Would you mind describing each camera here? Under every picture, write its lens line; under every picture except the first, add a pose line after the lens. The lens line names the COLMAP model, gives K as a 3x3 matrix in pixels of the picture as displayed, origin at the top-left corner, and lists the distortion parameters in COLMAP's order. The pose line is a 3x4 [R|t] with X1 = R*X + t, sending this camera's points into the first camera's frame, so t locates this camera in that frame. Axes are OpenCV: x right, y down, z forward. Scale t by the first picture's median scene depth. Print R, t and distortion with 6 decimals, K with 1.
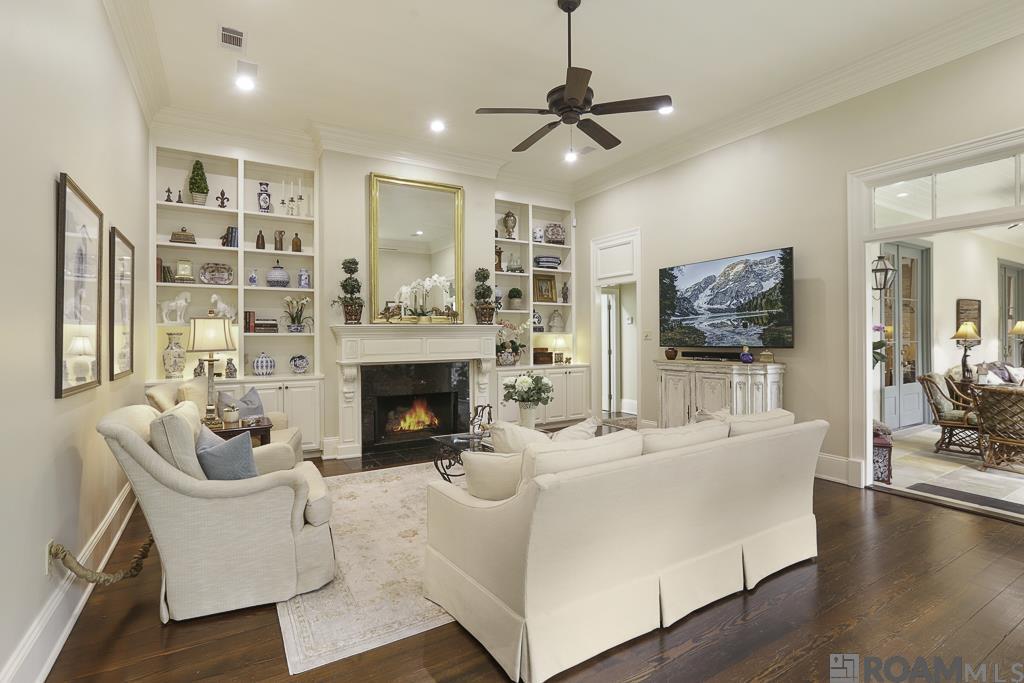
lens RADIAL K [[484.5, 0, 512.6], [0, 484.5, 330.0], [0, 0, 1]] dist [-0.033989, 0.017880]
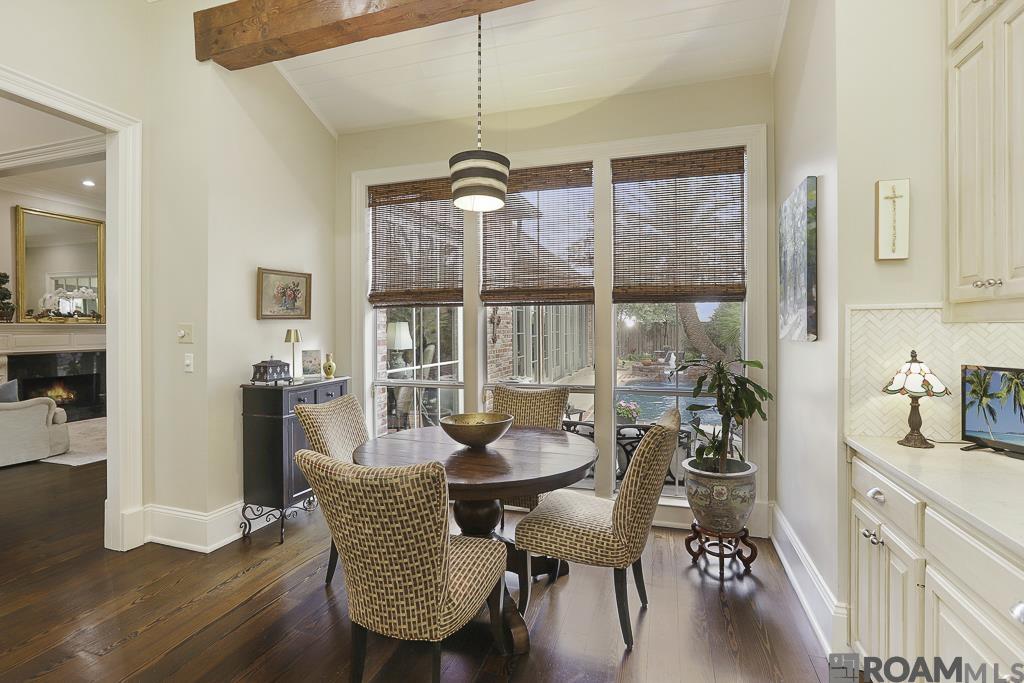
lens RADIAL K [[484.5, 0, 512.6], [0, 484.5, 330.0], [0, 0, 1]] dist [-0.033989, 0.017880]
pose [[0.754178, 0.003704, 0.656660, -0.129114], [-0.009579, 0.999940, 0.005362, -0.012713], [-0.656601, -0.010334, 0.754168, -0.819612]]
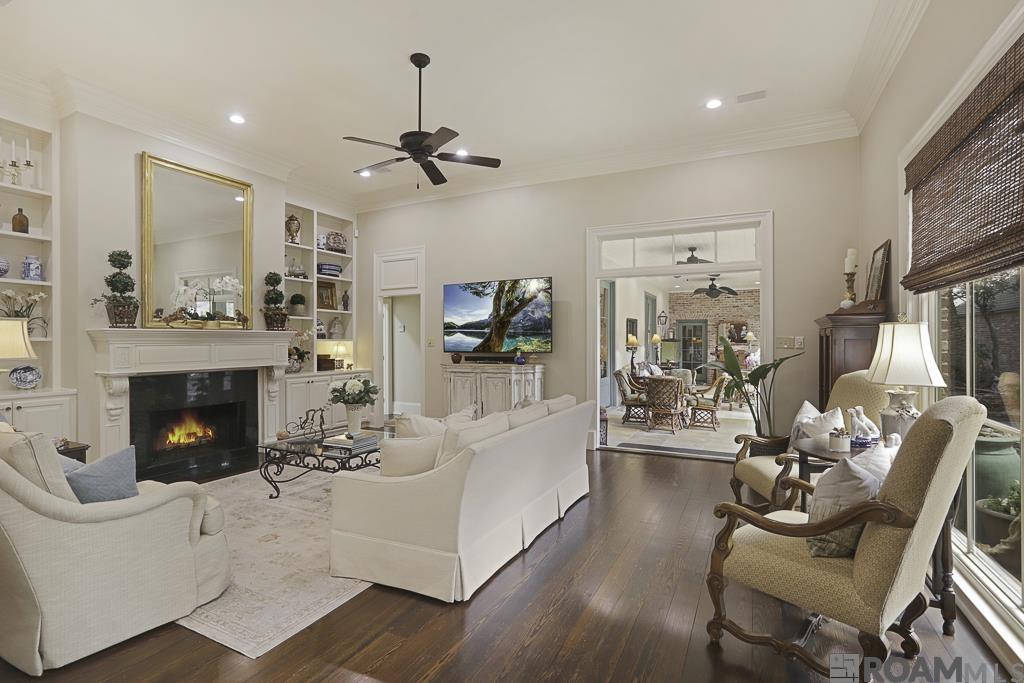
lens RADIAL K [[483.0, 0, 508.4], [0, 483.0, 338.0], [0, 0, 1]] dist [-0.000709, 0.000499]
pose [[0.850749, 0.009642, 0.525484, -0.187169], [-0.010890, 0.999940, -0.000717, -0.001077], [-0.525460, -0.005113, 0.850803, -0.073406]]
